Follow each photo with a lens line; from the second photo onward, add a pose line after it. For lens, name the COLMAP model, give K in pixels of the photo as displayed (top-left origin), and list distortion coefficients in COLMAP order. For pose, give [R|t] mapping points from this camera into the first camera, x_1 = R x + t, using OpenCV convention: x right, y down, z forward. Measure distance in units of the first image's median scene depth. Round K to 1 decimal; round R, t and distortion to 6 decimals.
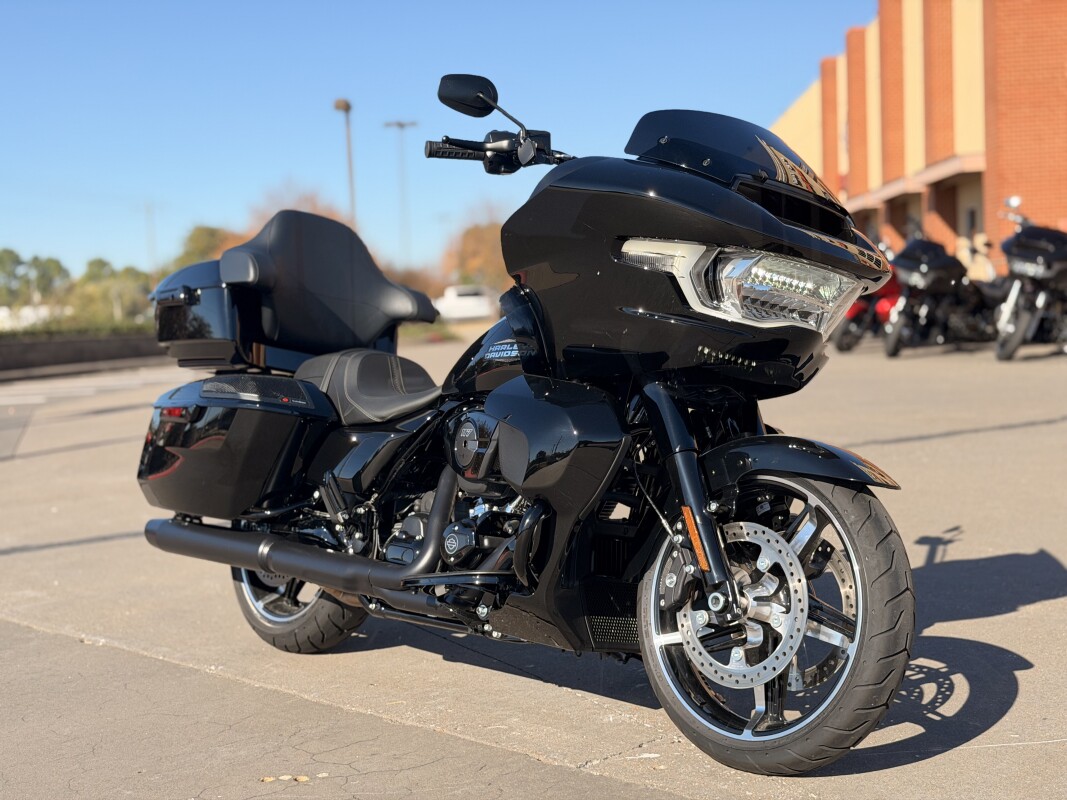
lens RADIAL K [[1479.5, 0, 533.5], [0, 1479.5, 400.0], [0, 0, 1]] dist [0.087205, -0.022847]
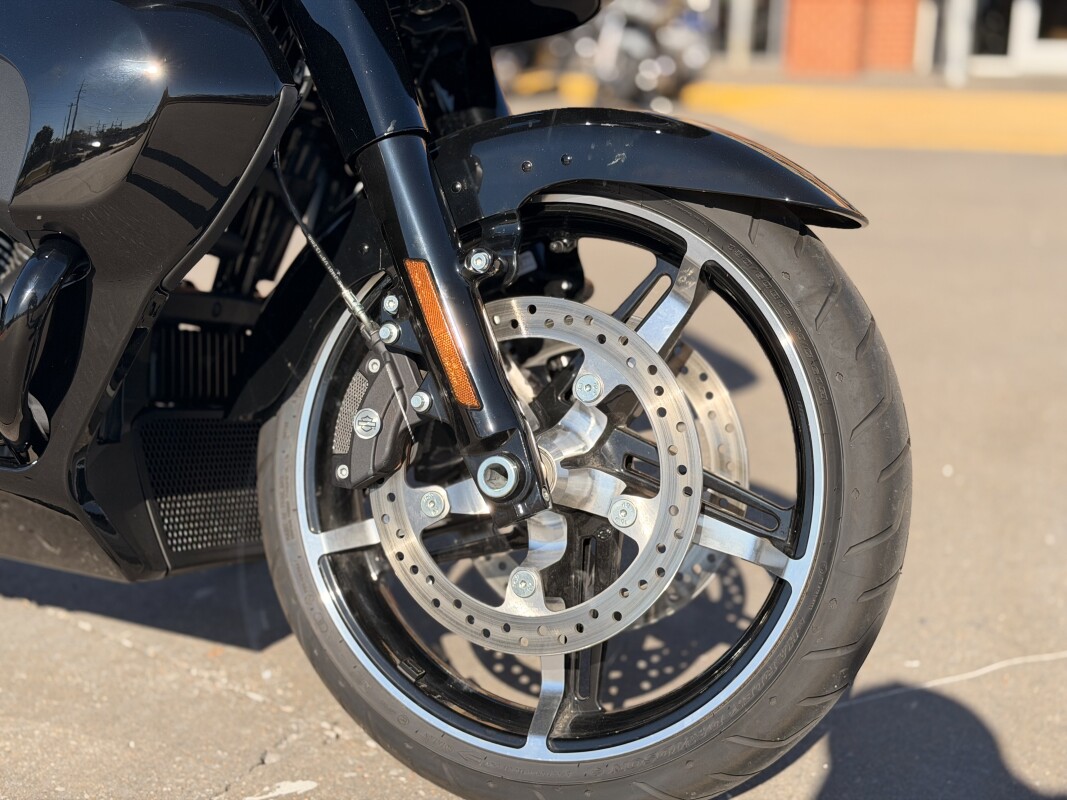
lens RADIAL K [[1565.6, 0, 533.5], [0, 1565.6, 400.0], [0, 0, 1]] dist [0.171796, -0.046534]
pose [[0.916928, -0.025205, 0.398255, -0.051893], [-0.040632, 0.986919, 0.156011, 0.038473], [-0.396978, -0.159232, 0.903910, 0.558655]]
